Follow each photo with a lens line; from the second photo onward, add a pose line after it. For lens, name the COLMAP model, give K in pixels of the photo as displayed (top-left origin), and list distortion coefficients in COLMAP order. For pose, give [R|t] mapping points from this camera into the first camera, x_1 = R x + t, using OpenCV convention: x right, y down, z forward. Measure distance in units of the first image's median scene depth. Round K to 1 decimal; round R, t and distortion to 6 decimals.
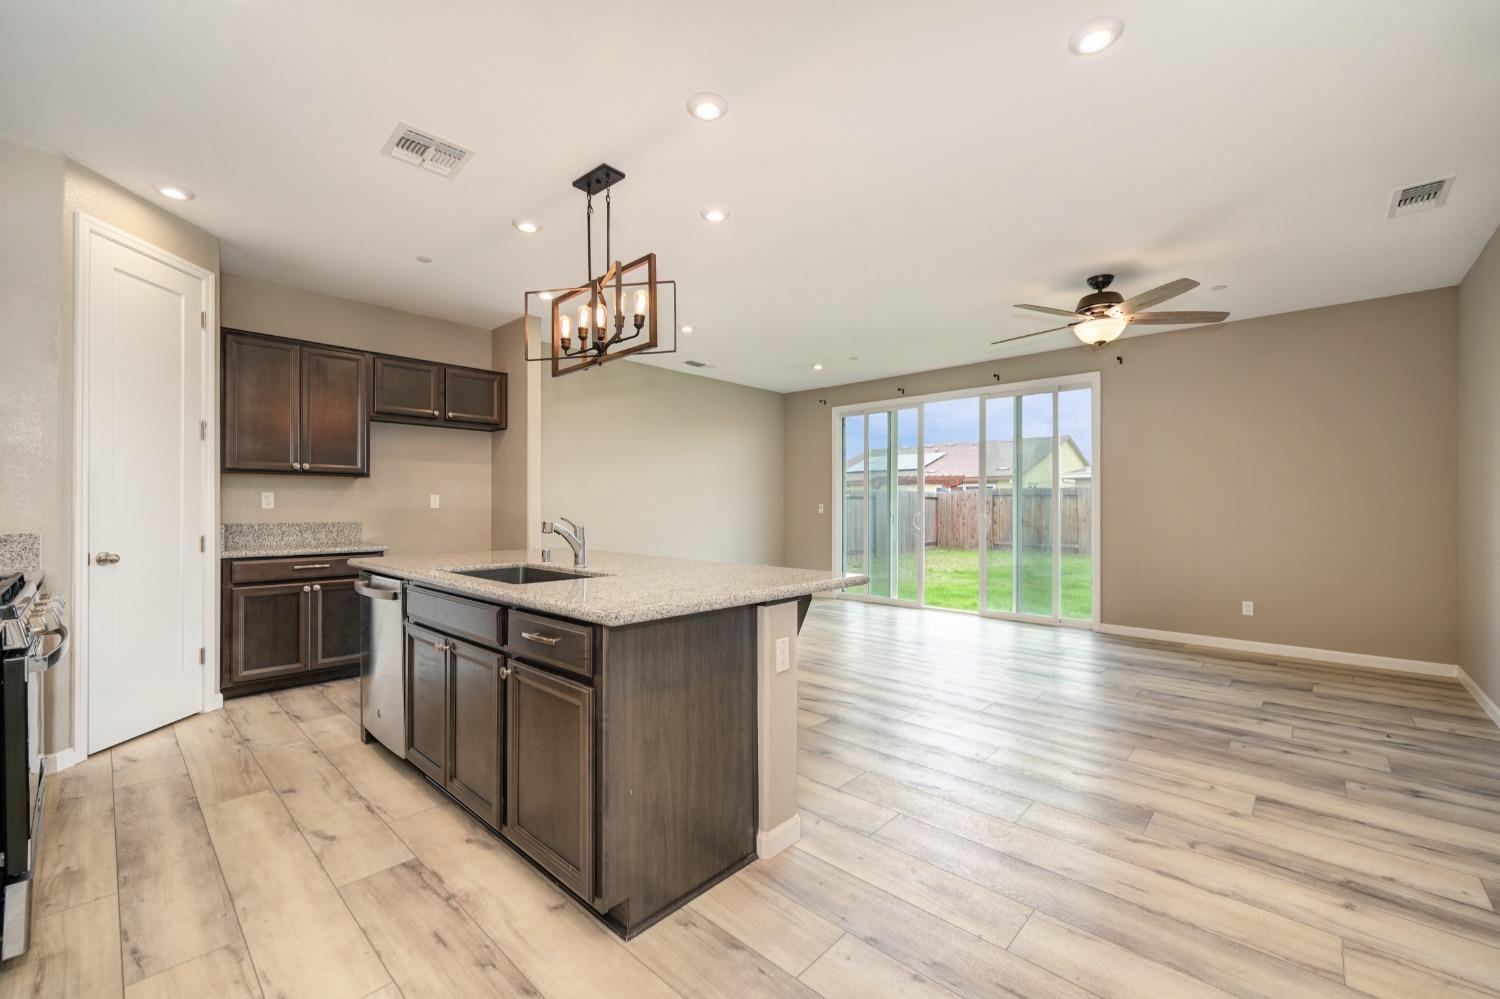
lens RADIAL K [[605.3, 0, 751.4], [0, 605.3, 506.4], [0, 0, 1]] dist [-0.001290, 0.000290]
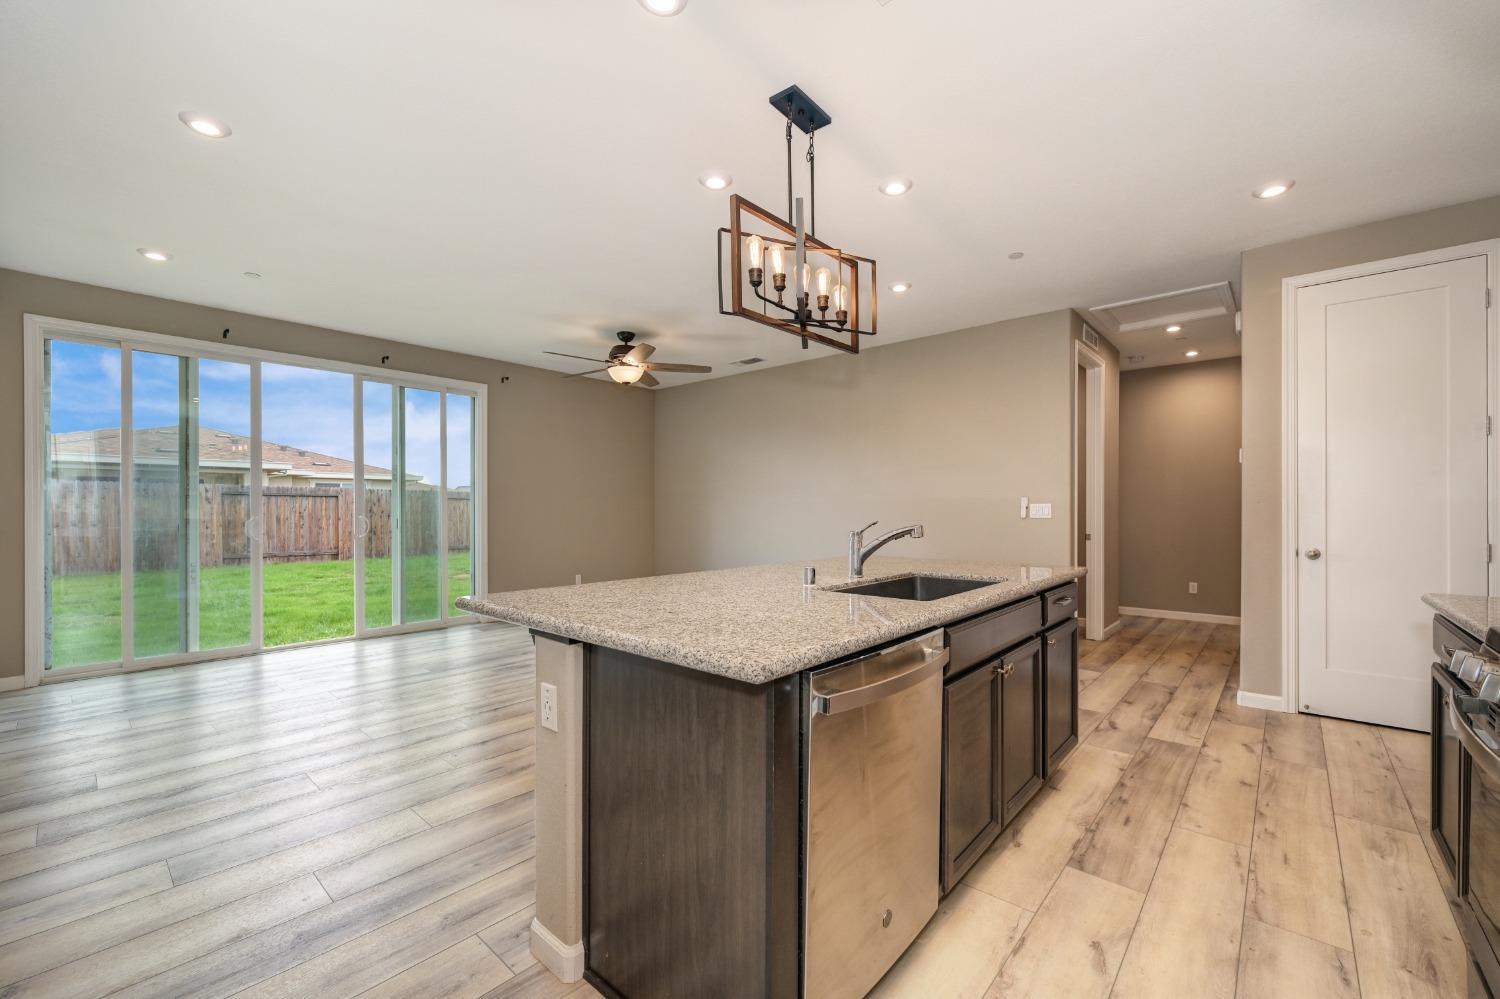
lens RADIAL K [[614.6, 0, 754.3], [0, 614.6, 507.4], [0, 0, 1]] dist [0.003231, 0.000549]
pose [[-0.030348, -0.000844, 0.999539, -0.861649], [-0.000728, 0.999999, 0.000822, -0.002468], [-0.999539, -0.000703, -0.030349, 0.860091]]
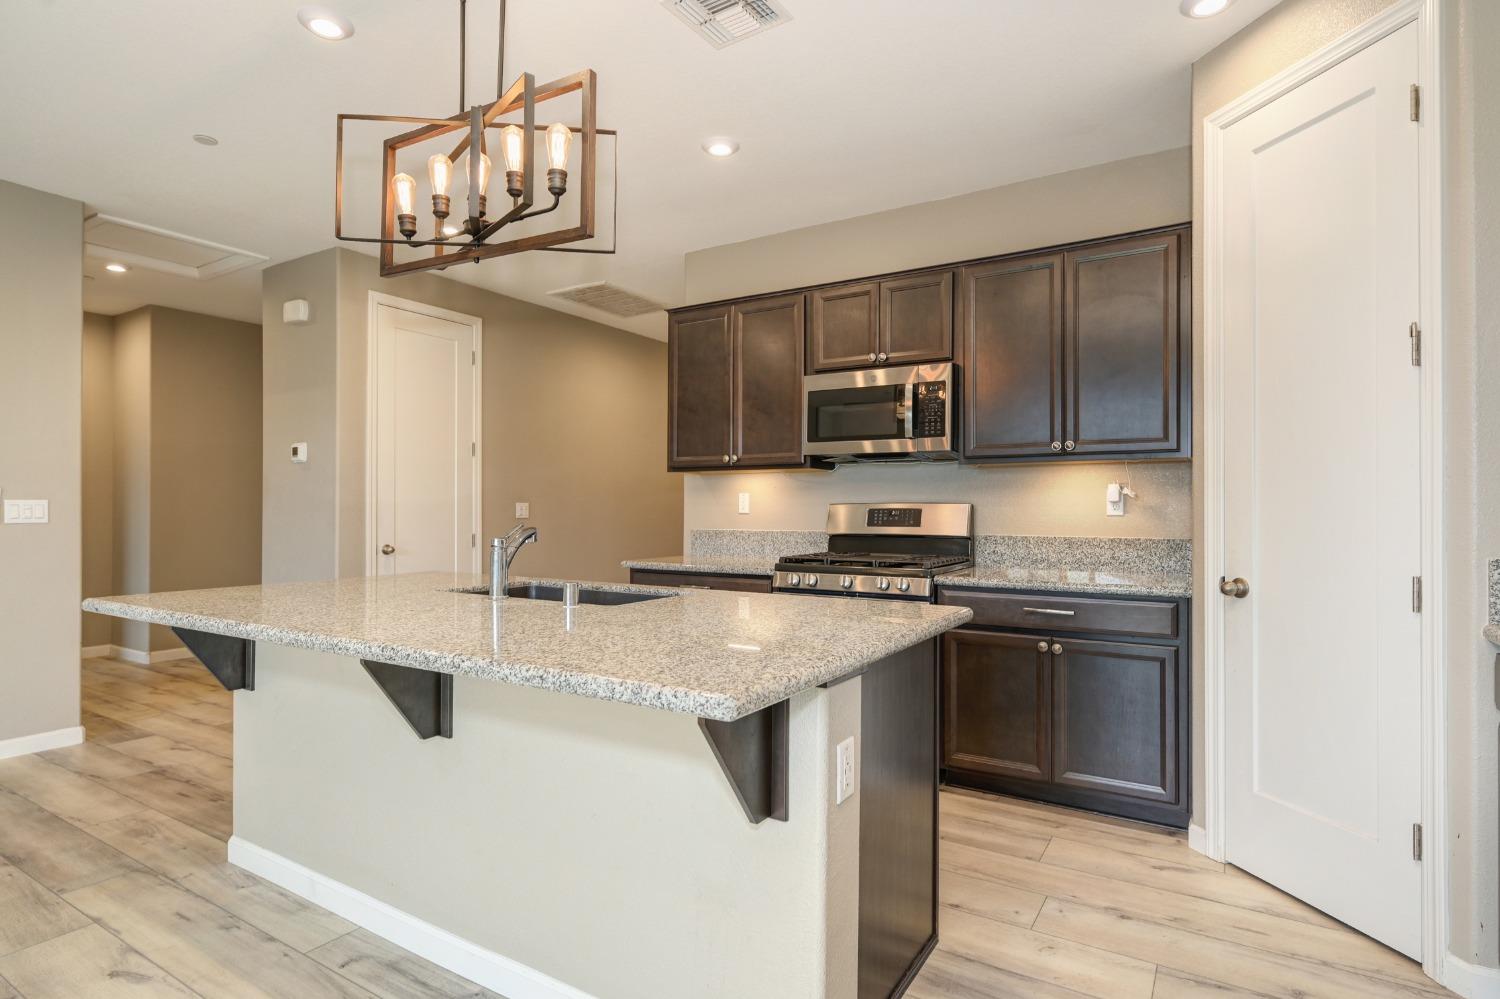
lens RADIAL K [[773.9, 0, 750.0], [0, 773.9, 499.5], [0, 0, 1]] dist [-0.001863, -0.000066]
pose [[-0.980959, -0.006327, -0.194112, -0.283527], [-0.003718, 0.999898, -0.013798, 0.000512], [0.194180, -0.012813, -0.980882, 1.385907]]
